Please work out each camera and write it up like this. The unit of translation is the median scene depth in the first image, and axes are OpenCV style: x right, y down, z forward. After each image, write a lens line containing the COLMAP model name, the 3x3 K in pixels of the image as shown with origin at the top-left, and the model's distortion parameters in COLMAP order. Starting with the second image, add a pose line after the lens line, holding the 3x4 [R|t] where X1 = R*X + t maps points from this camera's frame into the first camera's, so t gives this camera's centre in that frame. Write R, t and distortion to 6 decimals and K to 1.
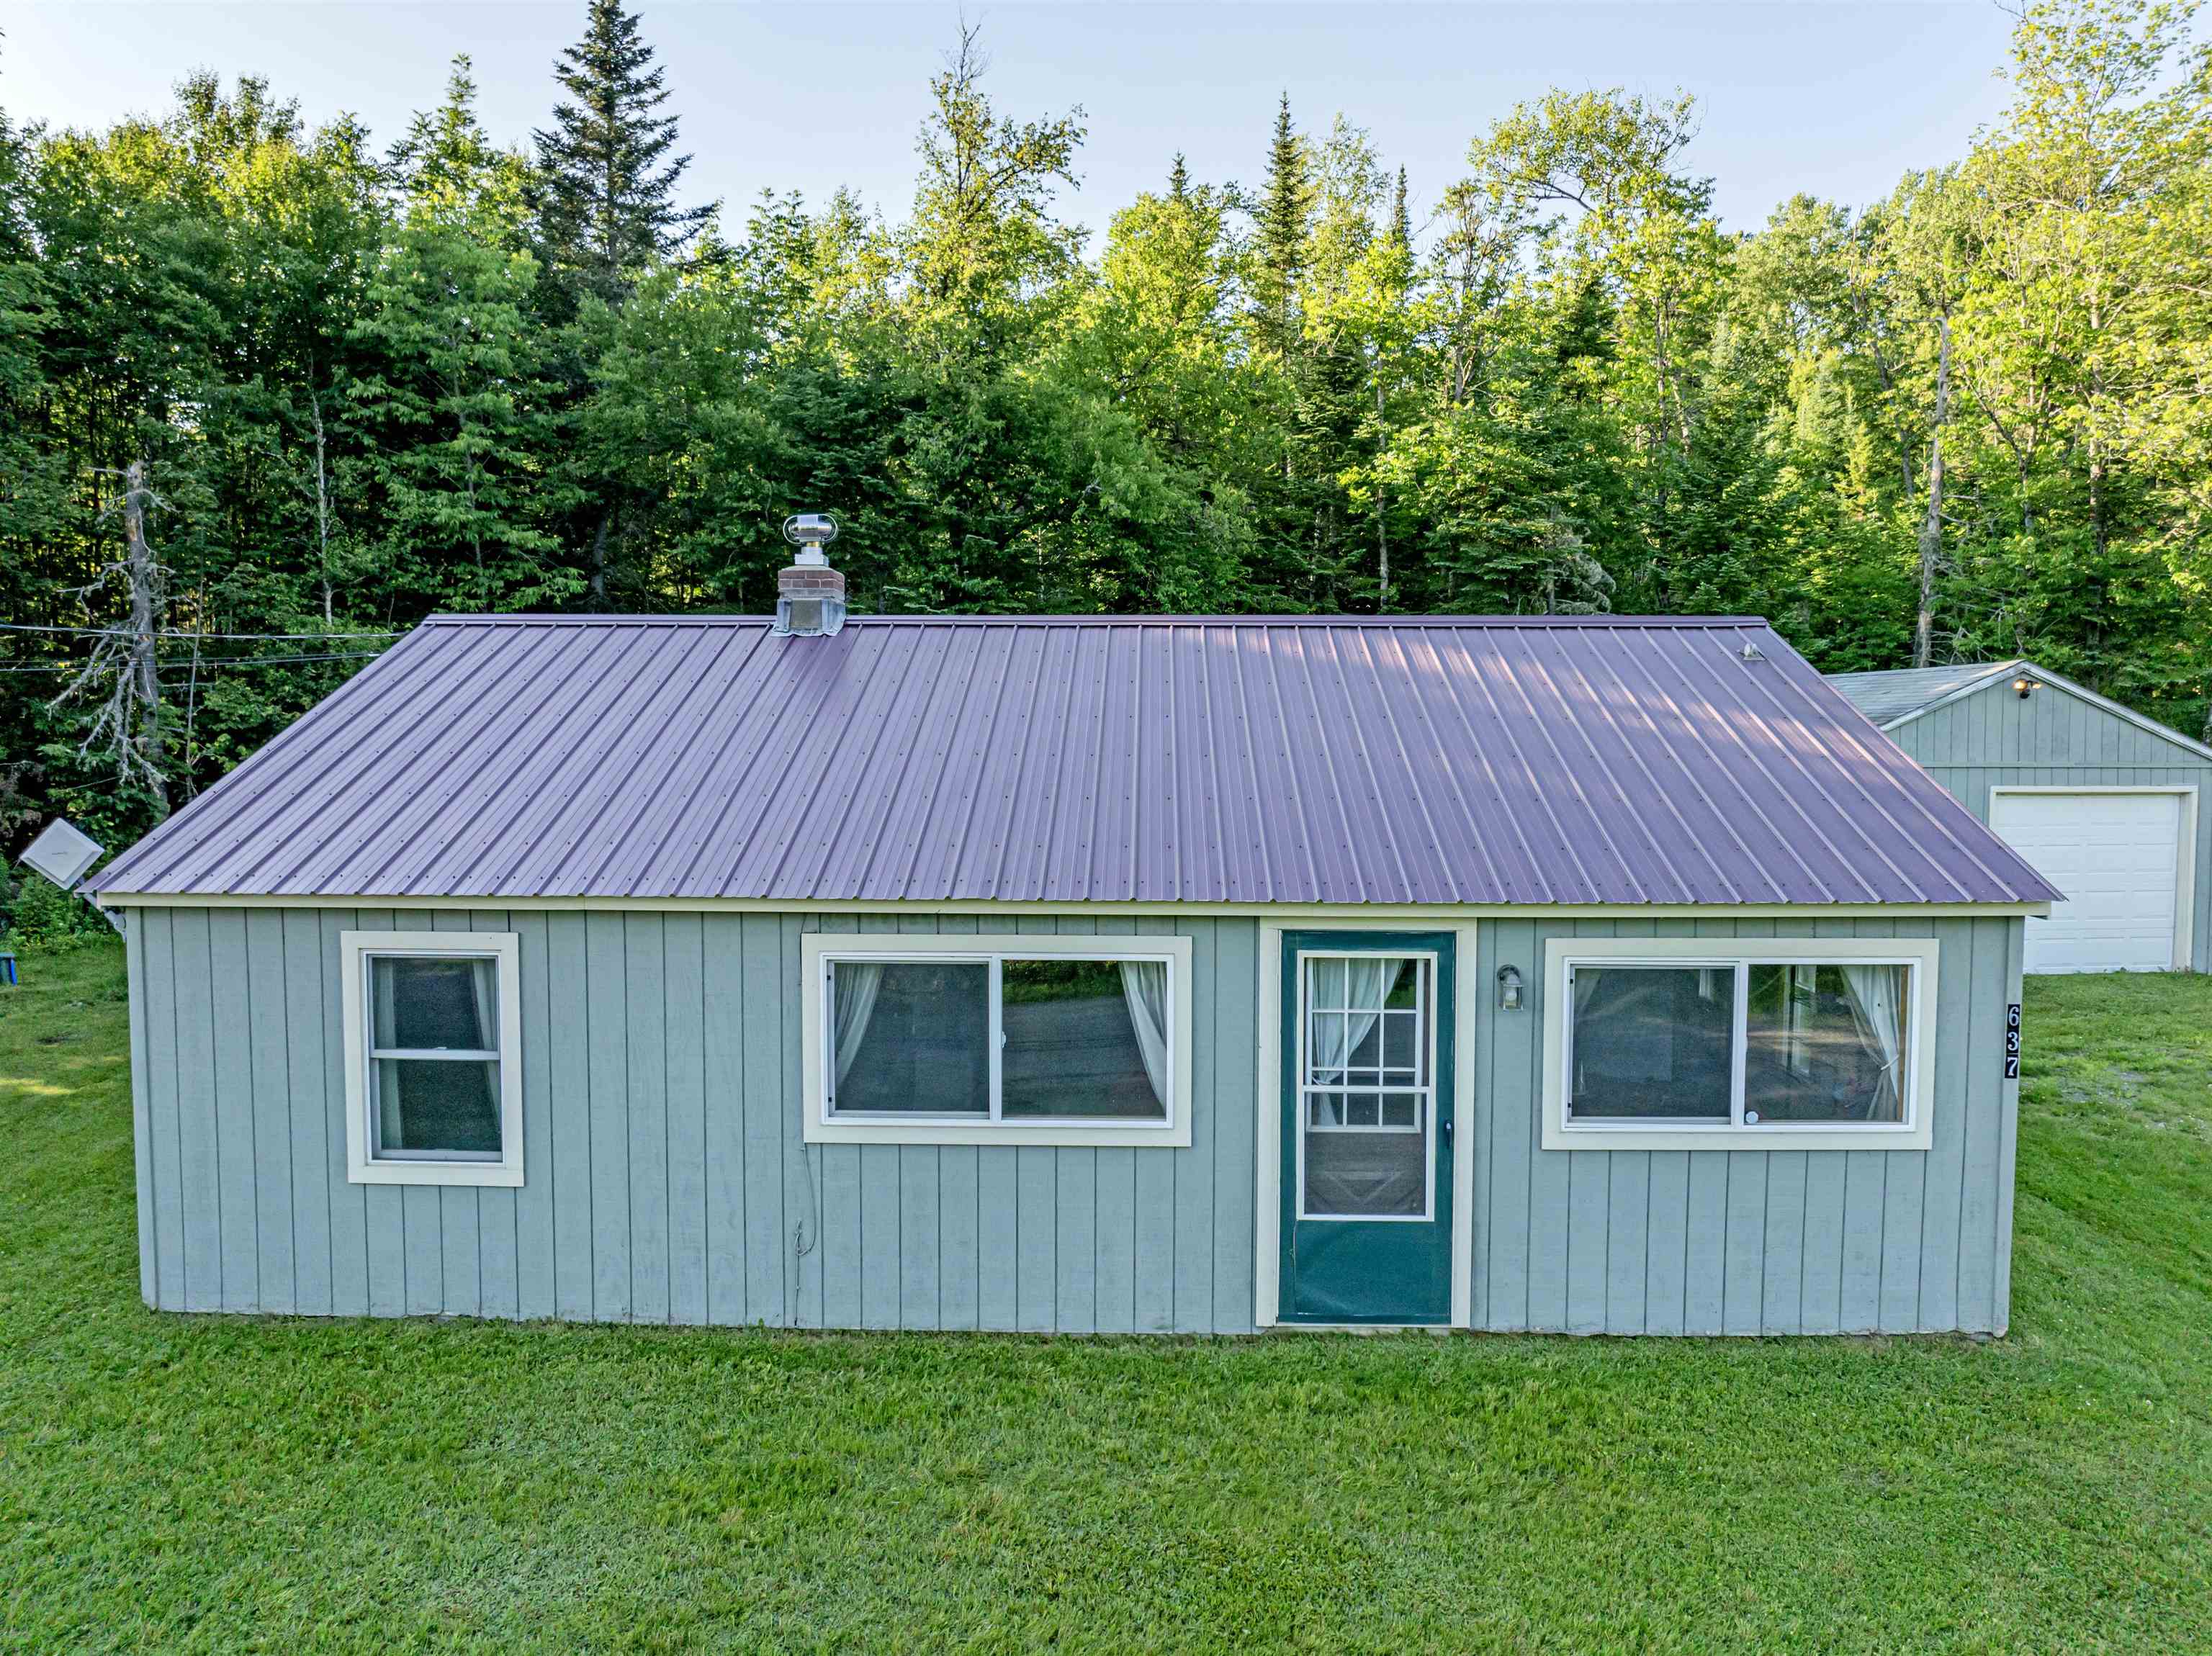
lens RADIAL K [[1559.4, 0, 1107.7], [0, 1559.4, 828.0], [0, 0, 1]] dist [-0.040847, 0.013158]
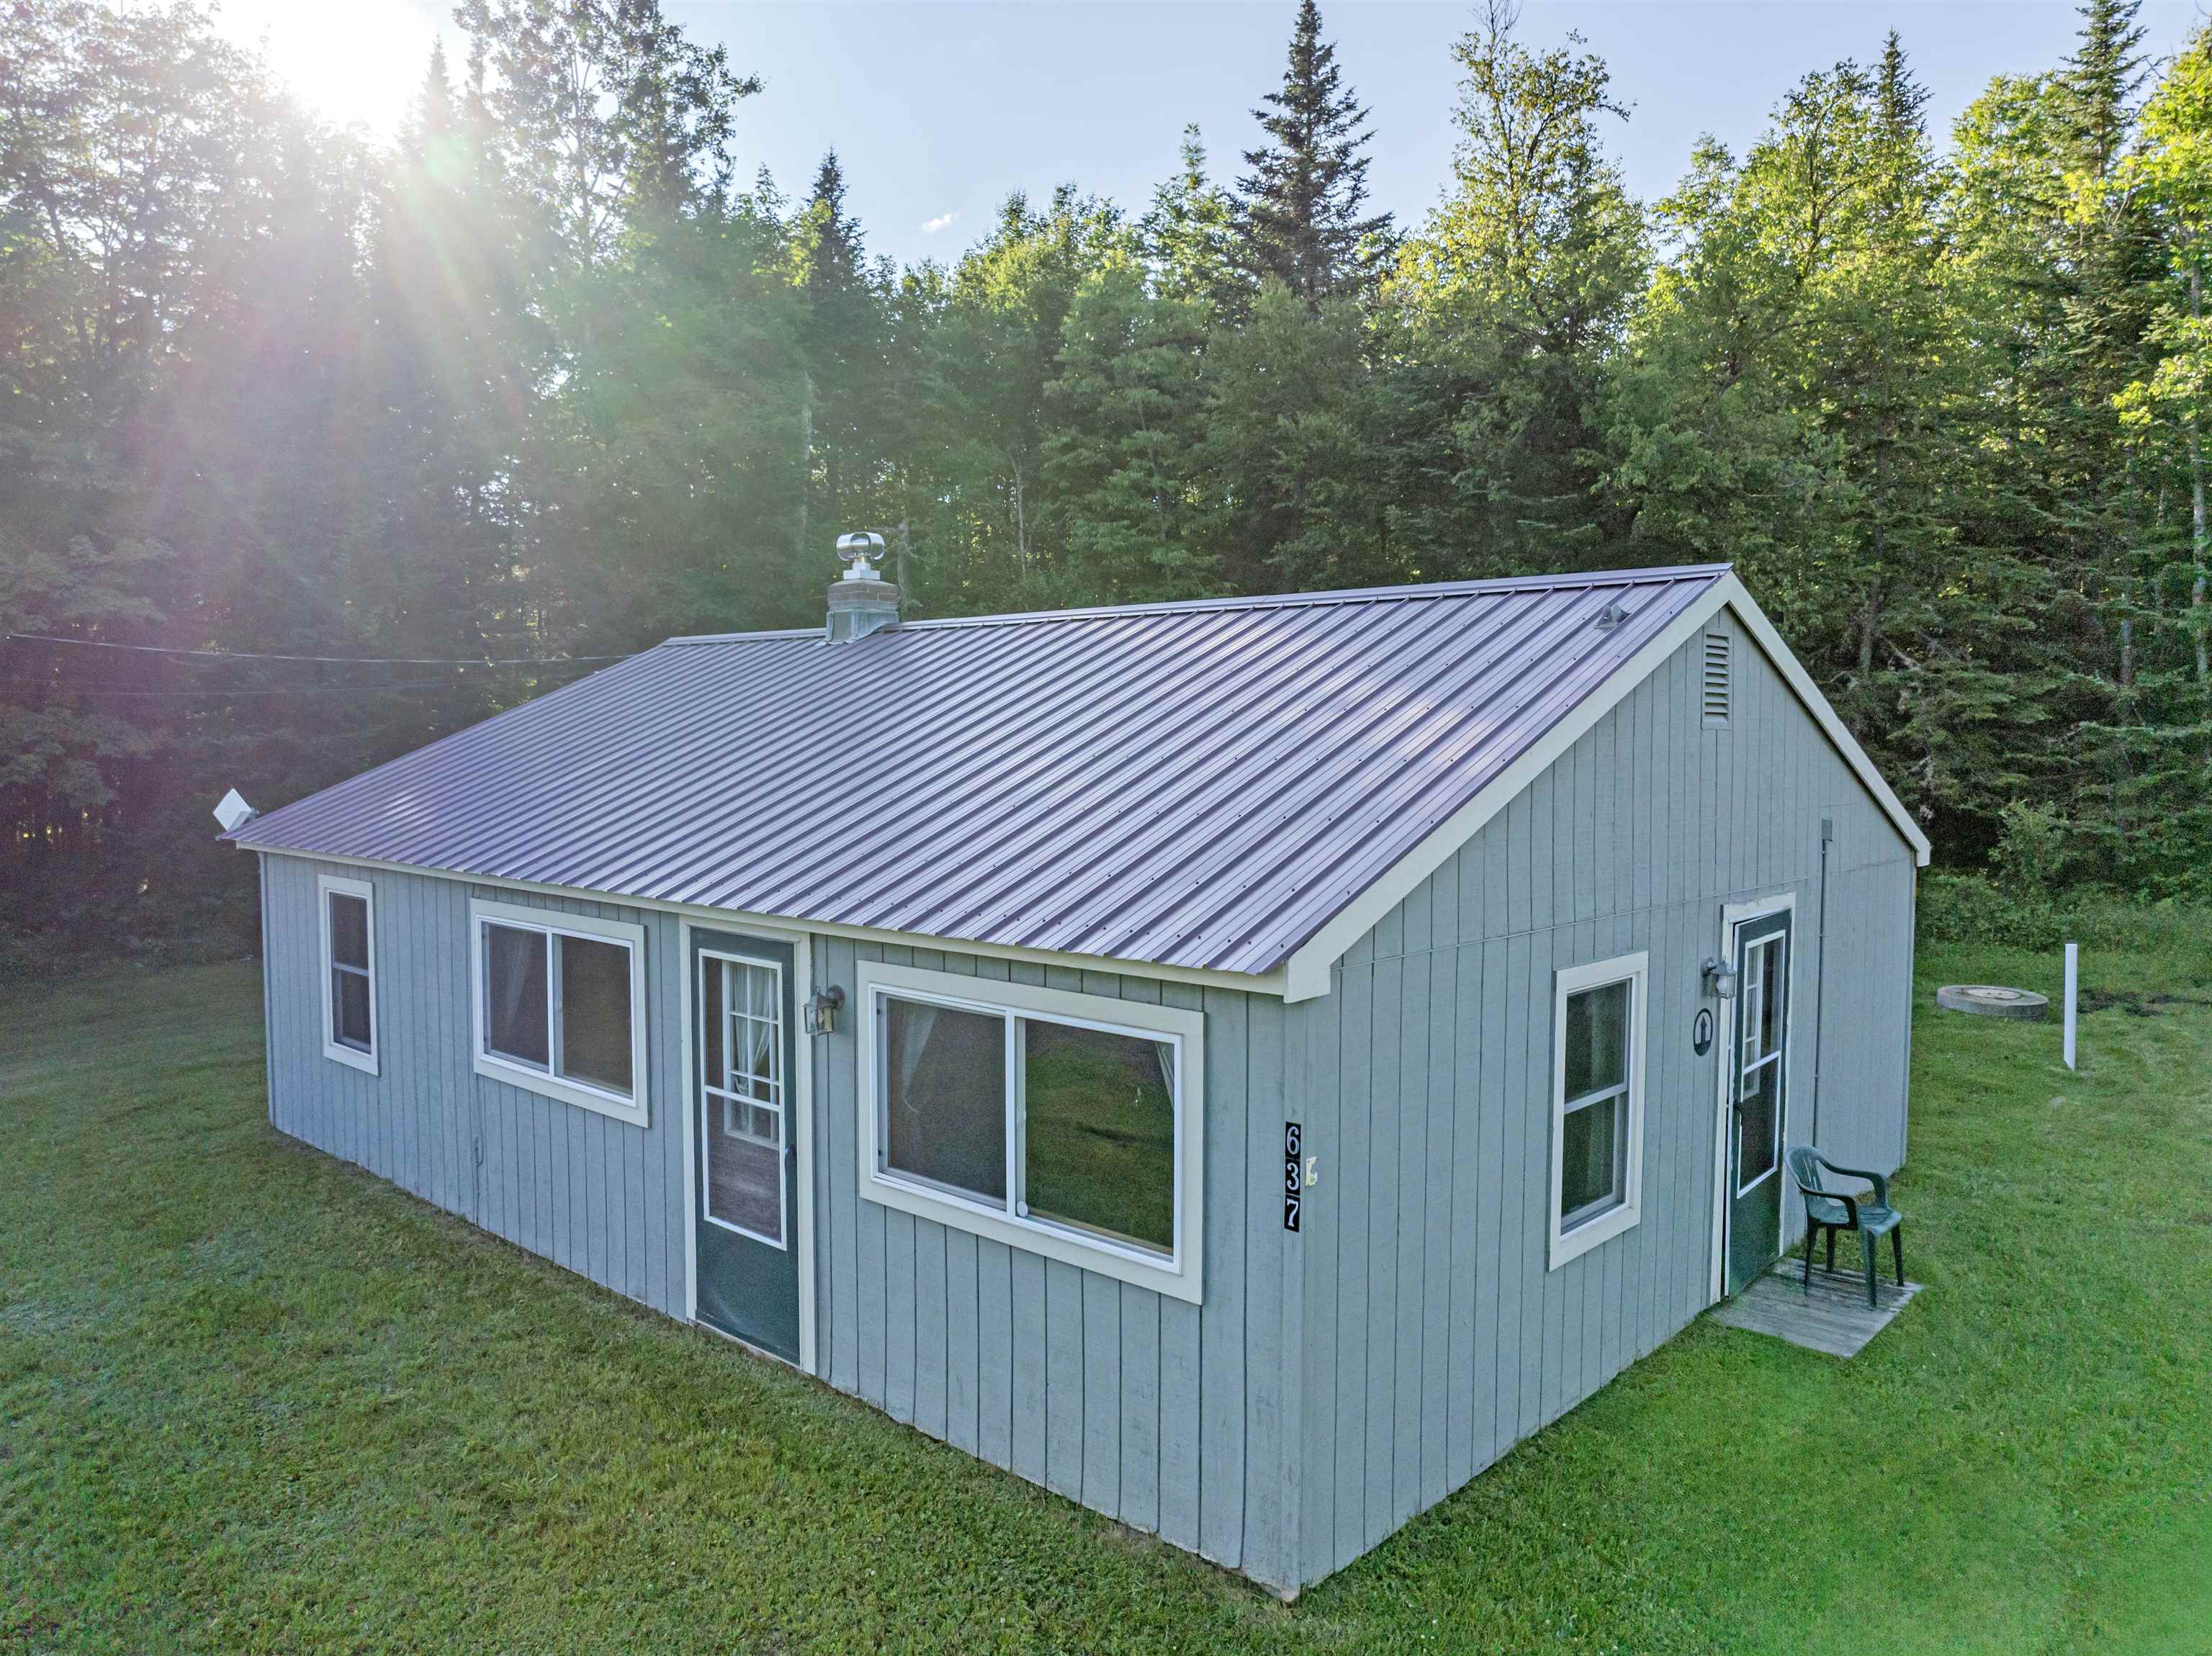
lens RADIAL K [[1559.4, 0, 1101.8], [0, 1559.4, 825.4], [0, 0, 1]] dist [-0.040847, 0.013158]
pose [[0.753587, 0.037051, -0.656303, 0.950442], [-0.040209, 0.999139, 0.010237, -0.020060], [0.656117, 0.018675, 0.754428, 0.411687]]
